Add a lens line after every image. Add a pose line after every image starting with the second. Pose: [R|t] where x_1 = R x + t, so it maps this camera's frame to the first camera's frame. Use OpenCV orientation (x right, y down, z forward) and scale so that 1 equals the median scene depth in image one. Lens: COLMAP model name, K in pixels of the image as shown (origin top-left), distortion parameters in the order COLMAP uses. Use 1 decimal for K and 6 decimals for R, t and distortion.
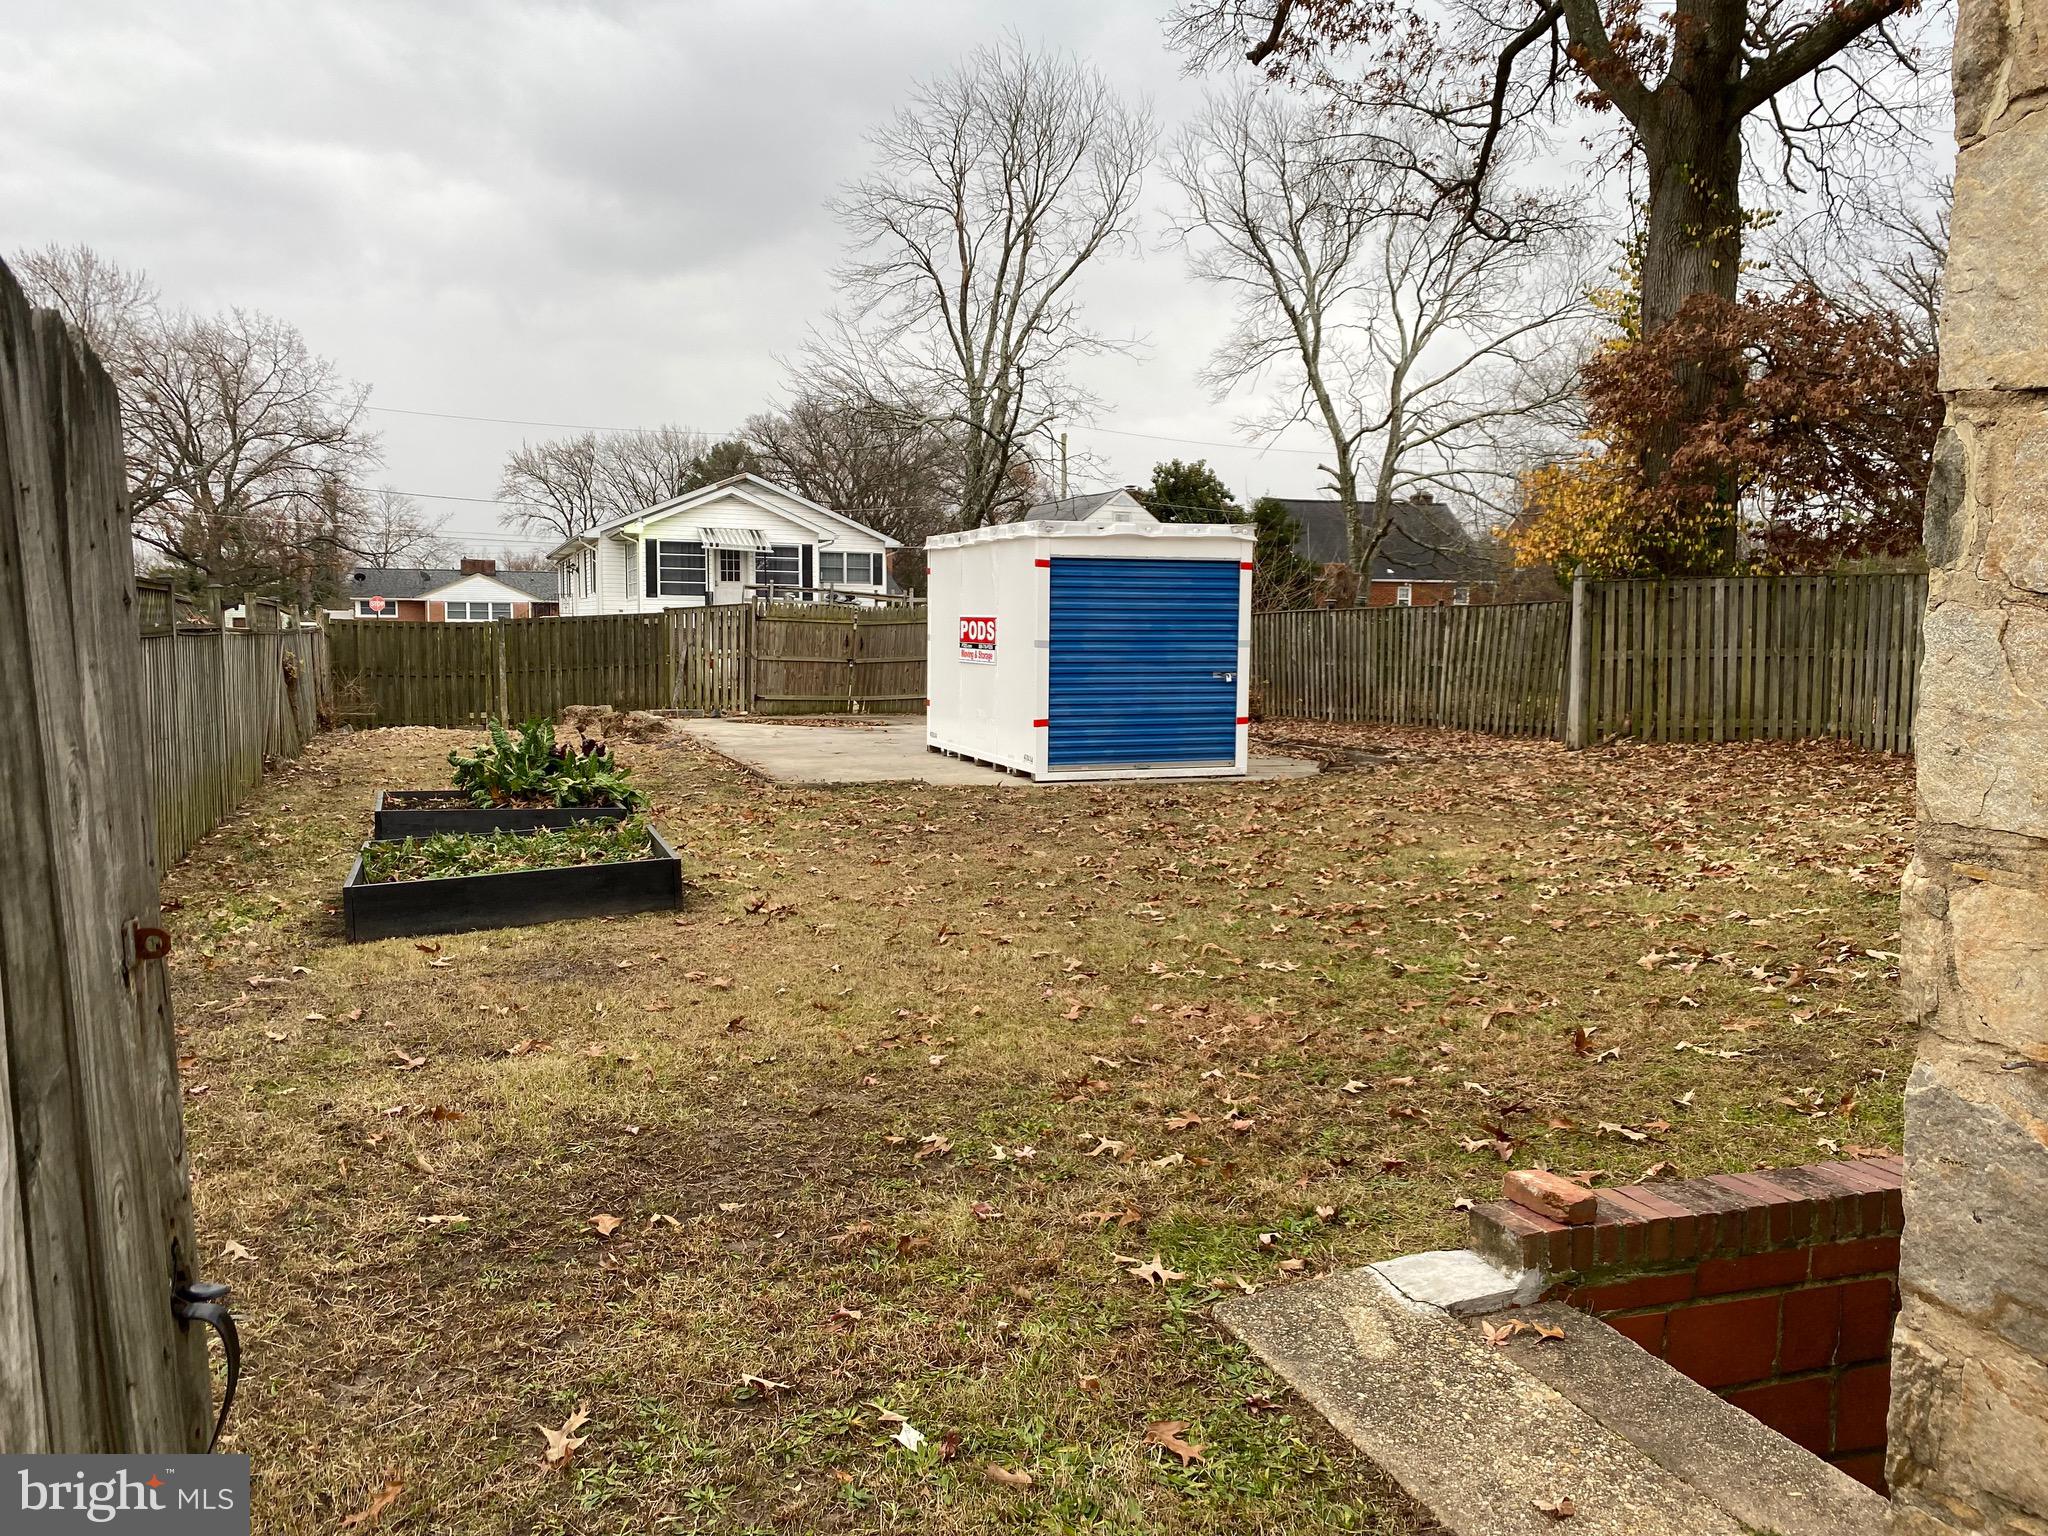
lens RADIAL K [[1568.6, 0, 1026.1], [0, 1568.6, 778.6], [0, 0, 1]] dist [0.034676, -0.028198]
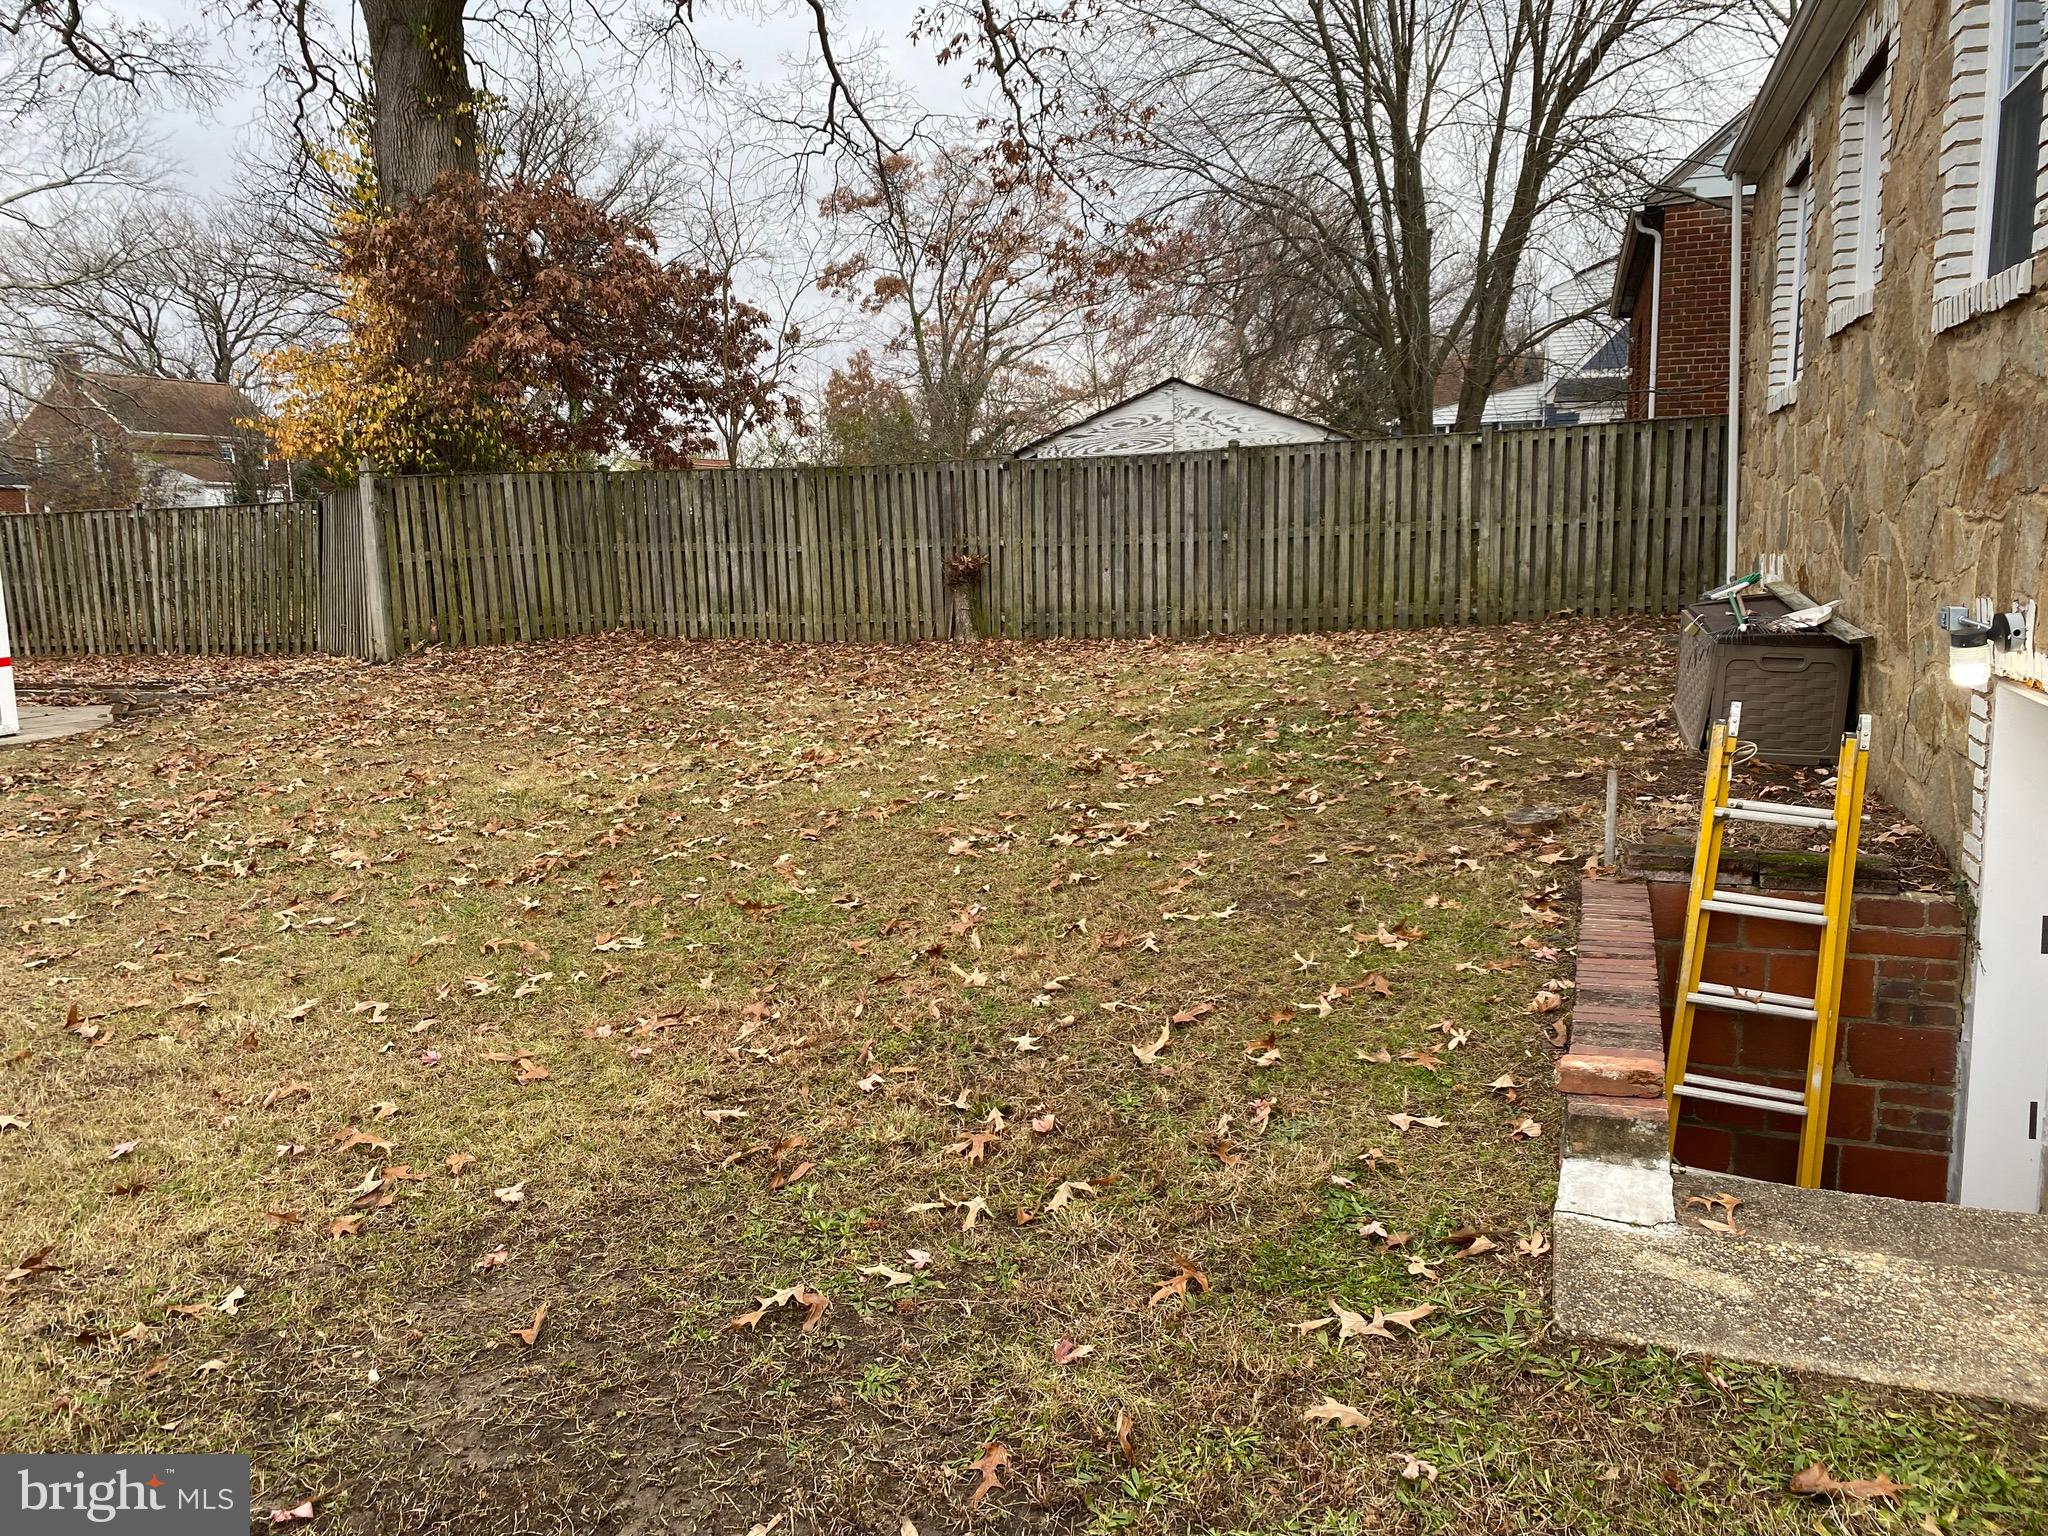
lens RADIAL K [[1568.6, 0, 1026.2], [0, 1568.6, 758.5], [0, 0, 1]] dist [0.034676, -0.028198]
pose [[0.639450, -0.140582, 0.755870, -0.116580], [0.105334, 0.989889, 0.094997, -0.011134], [-0.761583, 0.018873, 0.647793, 0.124716]]
